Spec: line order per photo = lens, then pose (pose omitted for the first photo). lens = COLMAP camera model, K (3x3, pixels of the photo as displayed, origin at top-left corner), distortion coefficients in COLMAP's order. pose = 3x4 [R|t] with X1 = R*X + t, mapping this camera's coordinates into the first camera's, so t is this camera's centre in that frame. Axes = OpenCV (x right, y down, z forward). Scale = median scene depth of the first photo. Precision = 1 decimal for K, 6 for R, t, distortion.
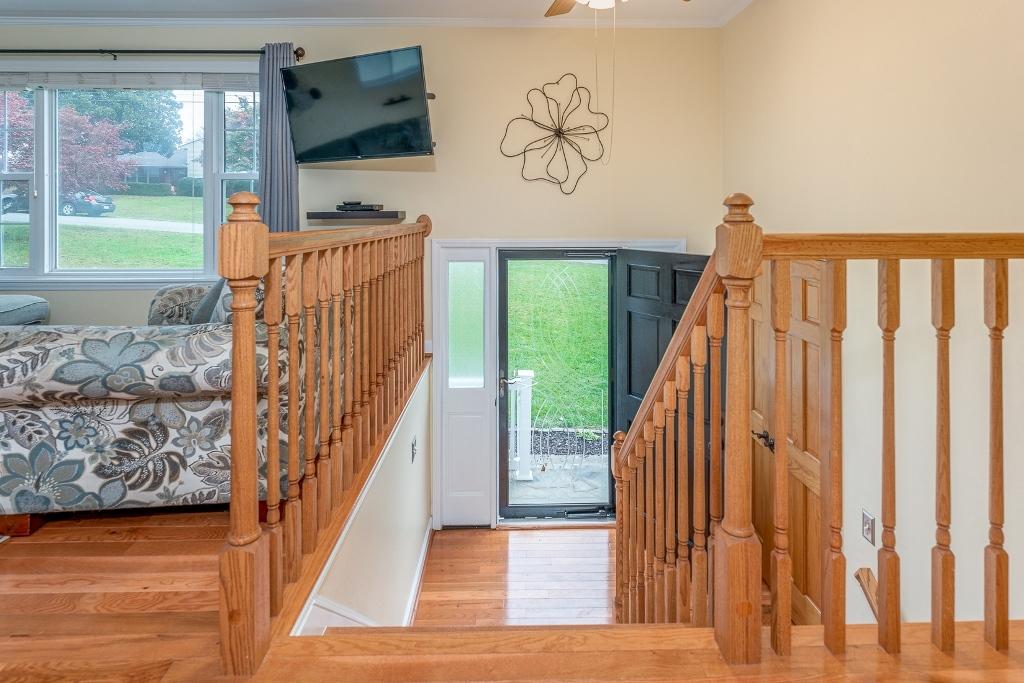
lens RADIAL K [[537.7, 0, 523.7], [0, 537.7, 217.6], [0, 0, 1]] dist [-0.006638, -0.000153]
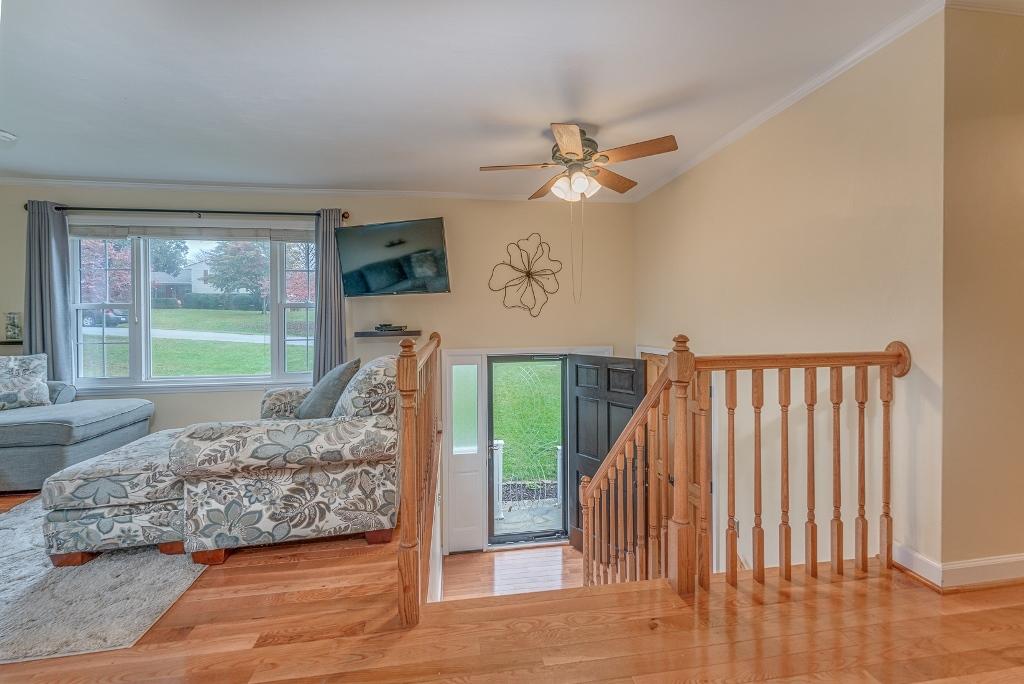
lens RADIAL K [[418.8, 0, 517.3], [0, 418.8, 322.3], [0, 0, 1]] dist [-0.000847, -0.000455]
pose [[0.991640, -0.006508, 0.128871, -0.189795], [0.006206, 0.999977, 0.002750, -0.054560], [-0.128886, -0.001927, 0.991658, -0.190474]]
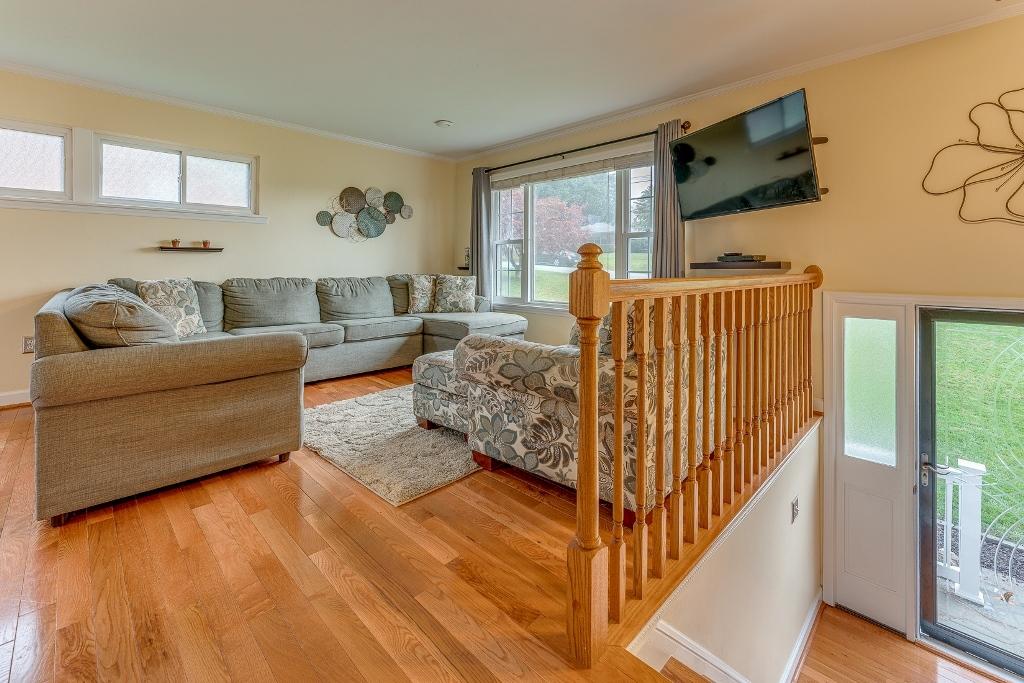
lens RADIAL K [[439.6, 0, 513.4], [0, 439.6, 264.4], [0, 0, 1]] dist [-0.002191, 0.001729]
pose [[0.683808, -0.000207, -0.729662, 0.033803], [-0.006744, 0.999955, -0.006603, 0.003221], [0.729631, 0.009436, 0.683776, 0.124332]]
